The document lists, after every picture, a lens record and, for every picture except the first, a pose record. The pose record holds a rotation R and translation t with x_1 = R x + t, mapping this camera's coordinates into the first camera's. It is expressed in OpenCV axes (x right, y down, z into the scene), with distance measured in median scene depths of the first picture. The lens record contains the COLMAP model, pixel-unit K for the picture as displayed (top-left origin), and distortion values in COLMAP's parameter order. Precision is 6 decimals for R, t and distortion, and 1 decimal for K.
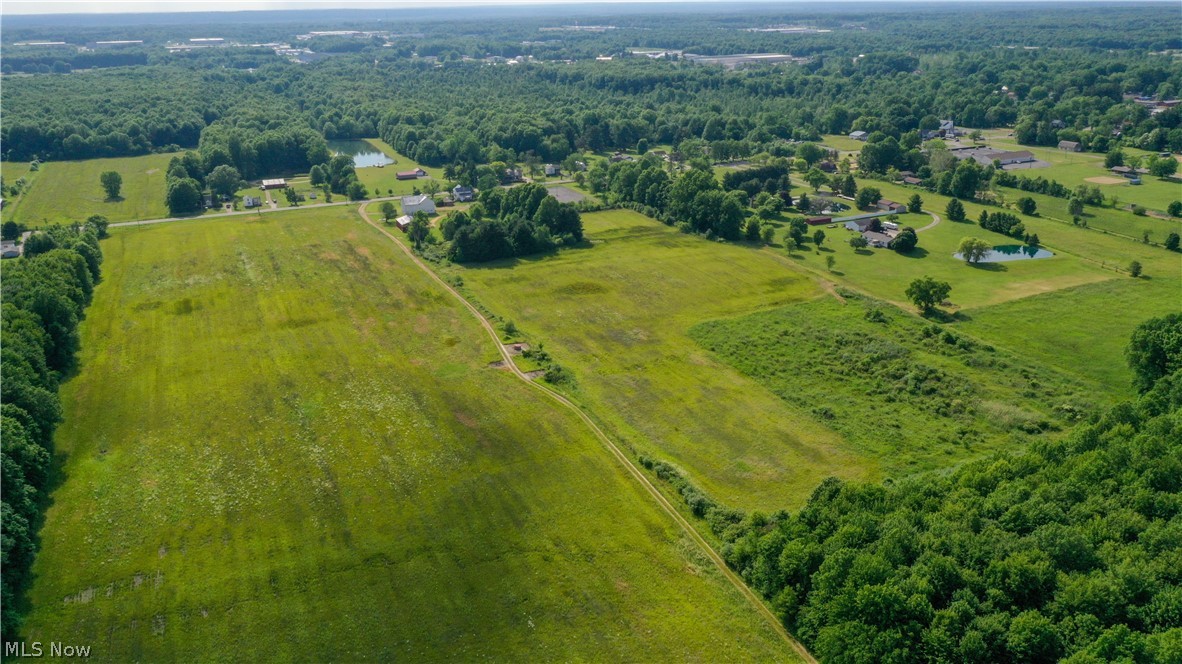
lens RADIAL K [[950.5, 0, 591.0], [0, 950.5, 332.0], [0, 0, 1]] dist [-0.000138, -0.003892]
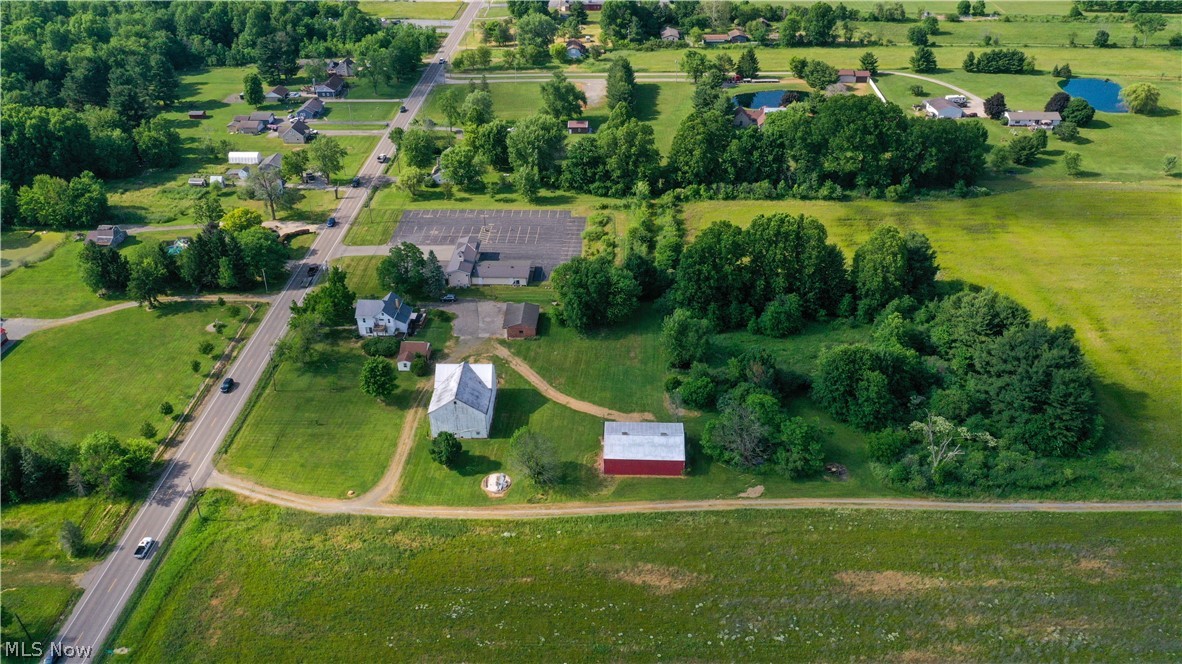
lens RADIAL K [[950.5, 0, 591.0], [0, 950.5, 332.0], [0, 0, 1]] dist [-0.000138, -0.003892]
pose [[0.421859, -0.458510, 0.782179, -0.333303], [0.296830, 0.885003, 0.358694, -0.207944], [-0.856696, 0.080856, 0.509446, 0.590927]]
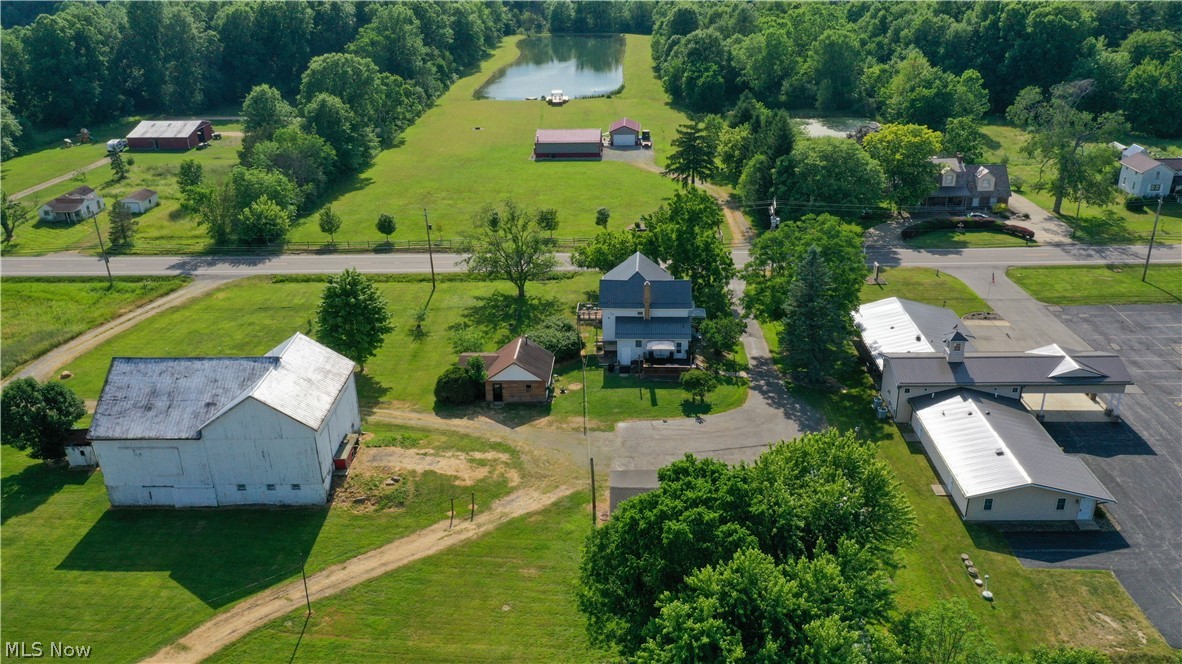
lens RADIAL K [[943.6, 0, 591.0], [0, 943.6, 332.0], [0, 0, 1]] dist [0.006316, 0.003739]
pose [[0.905375, 0.168960, -0.389548, -0.063187], [-0.138713, 0.984779, 0.104737, -0.128986], [0.401315, -0.040791, 0.915031, 0.685322]]
